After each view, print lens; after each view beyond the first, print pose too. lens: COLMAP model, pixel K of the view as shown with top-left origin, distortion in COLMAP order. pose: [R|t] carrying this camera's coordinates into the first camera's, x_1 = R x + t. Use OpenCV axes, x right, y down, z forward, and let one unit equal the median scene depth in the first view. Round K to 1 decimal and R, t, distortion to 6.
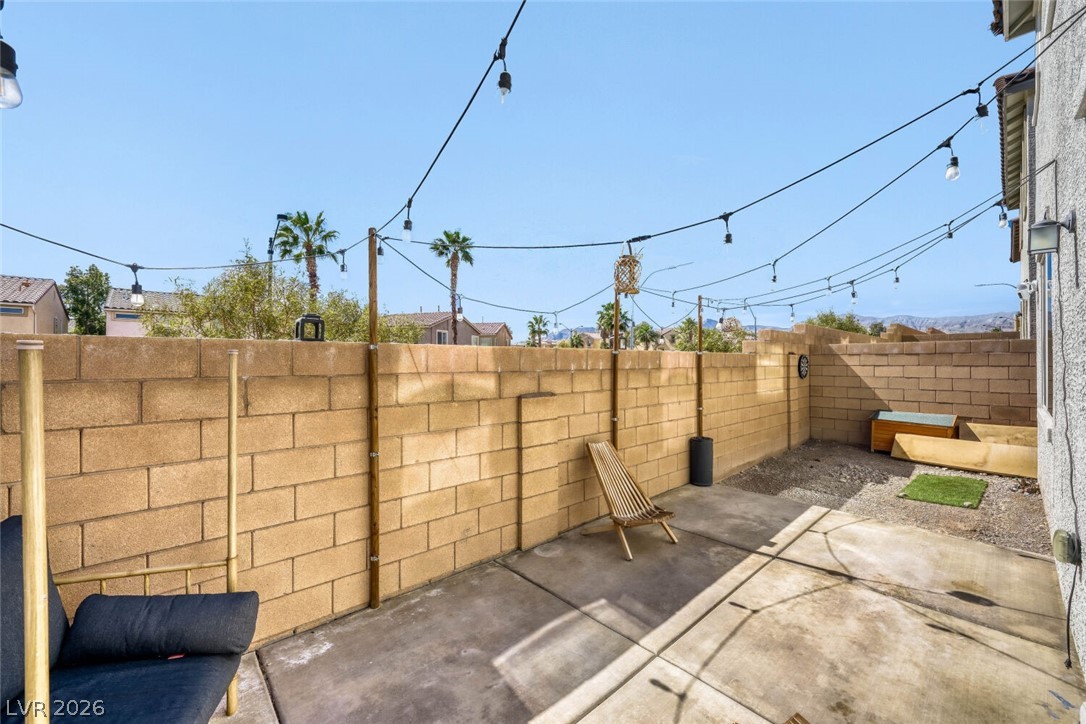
lens RADIAL K [[423.1, 0, 538.8], [0, 423.1, 360.6], [0, 0, 1]] dist [-0.006976, 0.001995]
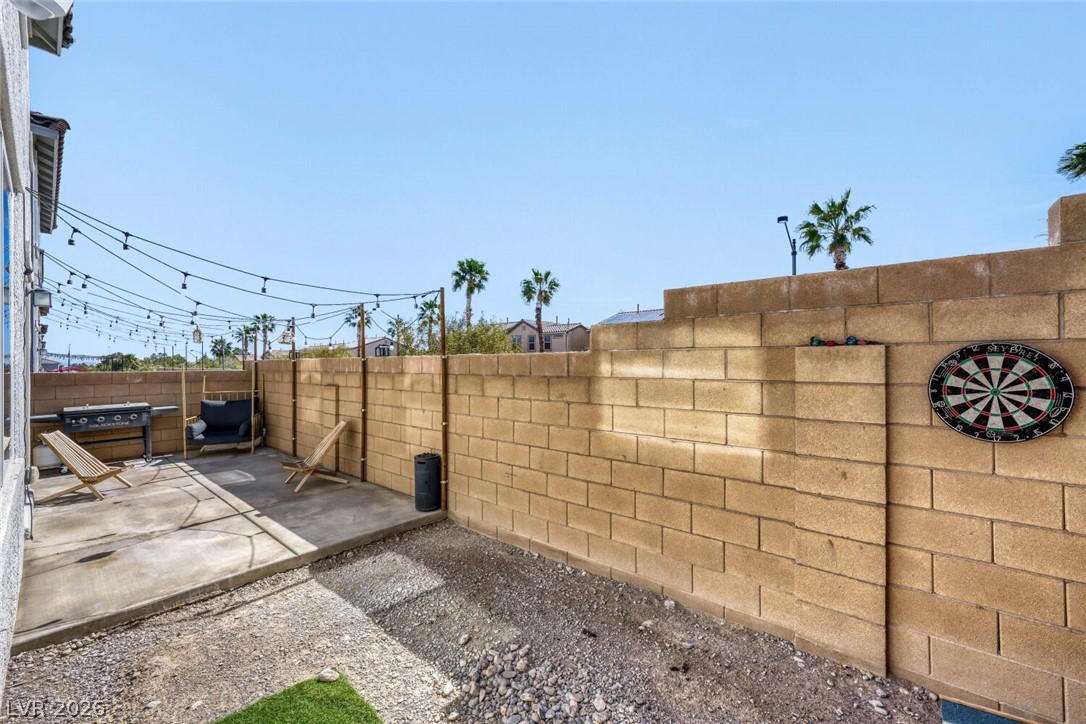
lens RADIAL K [[423.1, 0, 541.8], [0, 423.1, 361.2], [0, 0, 1]] dist [-0.006976, 0.001995]
pose [[0.140649, -0.003263, -0.990054, 2.058858], [0.007778, 0.999967, -0.002191, -0.009280], [0.990029, -0.007393, 0.140670, 1.792638]]
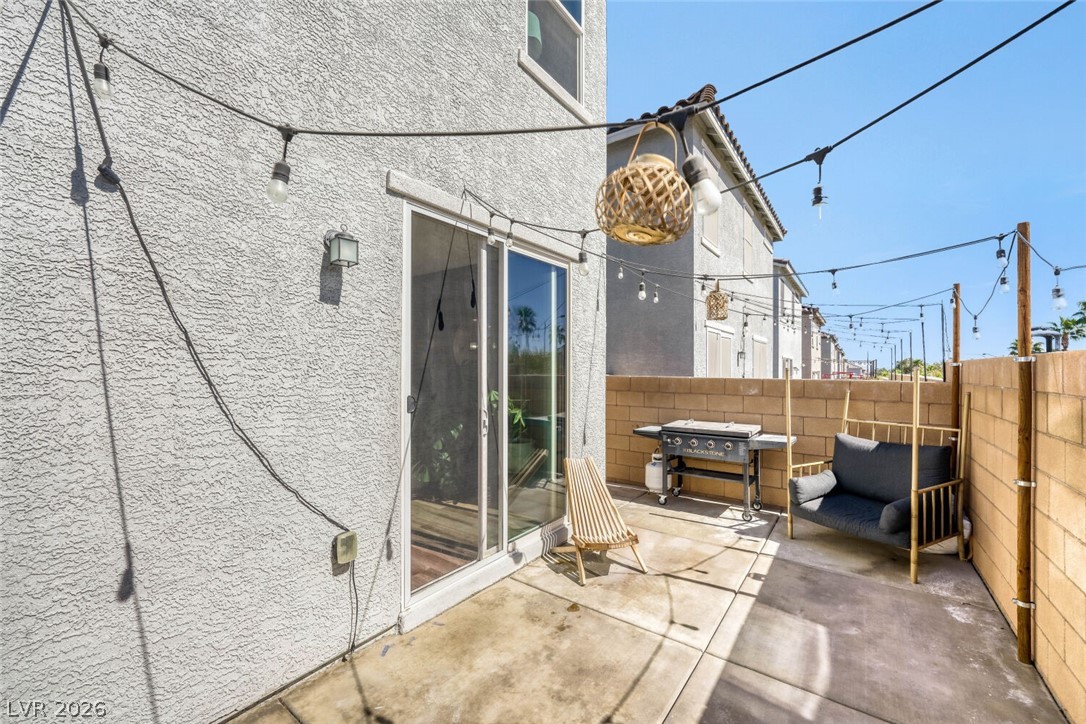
lens RADIAL K [[423.1, 0, 539.4], [0, 423.1, 363.7], [0, 0, 1]] dist [-0.006976, 0.001995]
pose [[-0.980857, -0.005760, -0.194645, 0.613256], [-0.003077, 0.999896, -0.014084, -0.007460], [0.194706, -0.013215, -0.980773, 1.347714]]
